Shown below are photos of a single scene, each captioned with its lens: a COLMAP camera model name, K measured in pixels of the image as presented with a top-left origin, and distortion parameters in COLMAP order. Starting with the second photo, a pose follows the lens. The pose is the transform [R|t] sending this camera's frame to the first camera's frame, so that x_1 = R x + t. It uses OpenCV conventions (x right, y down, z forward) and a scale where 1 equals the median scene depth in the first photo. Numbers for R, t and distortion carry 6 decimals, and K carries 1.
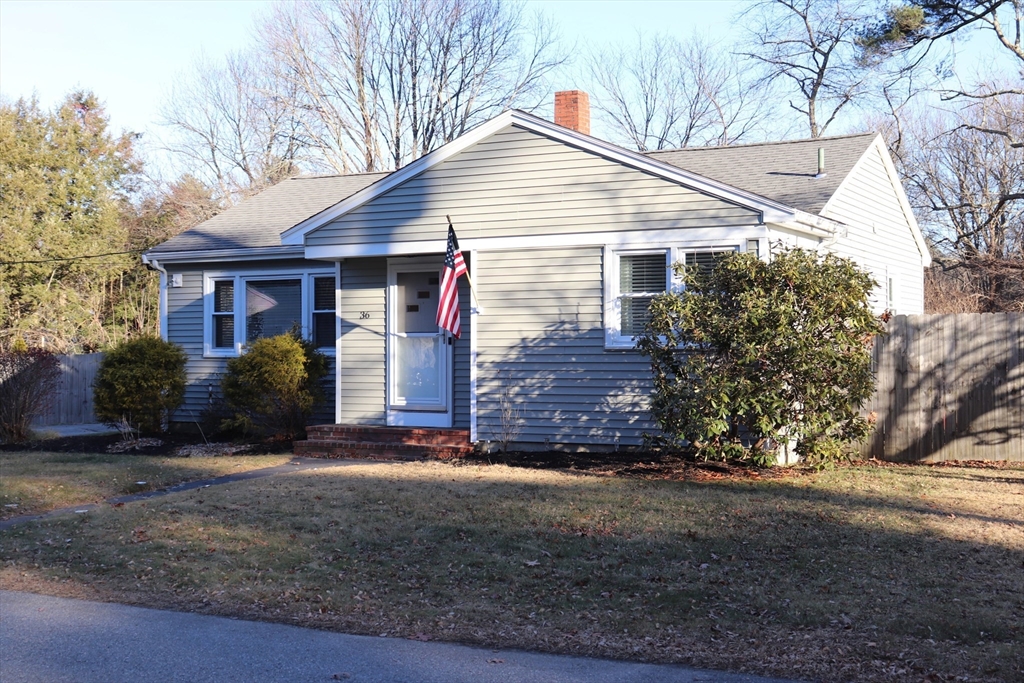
lens RADIAL K [[1351.1, 0, 512.0], [0, 1351.1, 341.5], [0, 0, 1]] dist [0.007203, 0.004811]
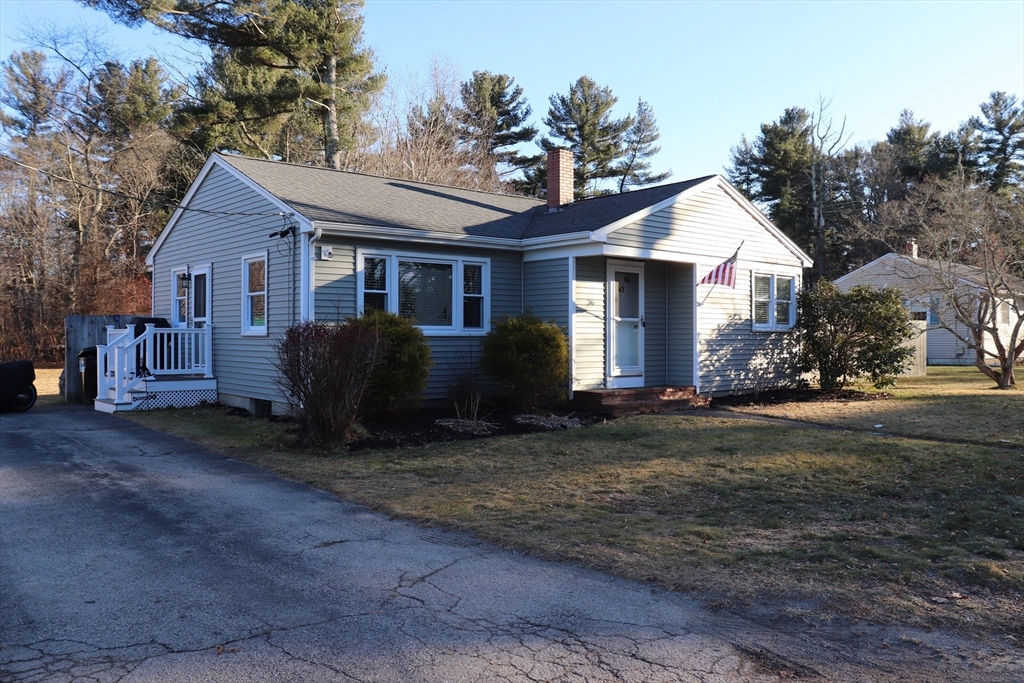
lens RADIAL K [[825.8, 0, 512.0], [0, 825.8, 341.5], [0, 0, 1]] dist [-0.145900, 0.118828]
pose [[0.362623, -0.003057, 0.931931, -0.854370], [-0.010242, 0.999921, 0.007266, 0.011868], [-0.931879, -0.012180, 0.362564, 0.798480]]
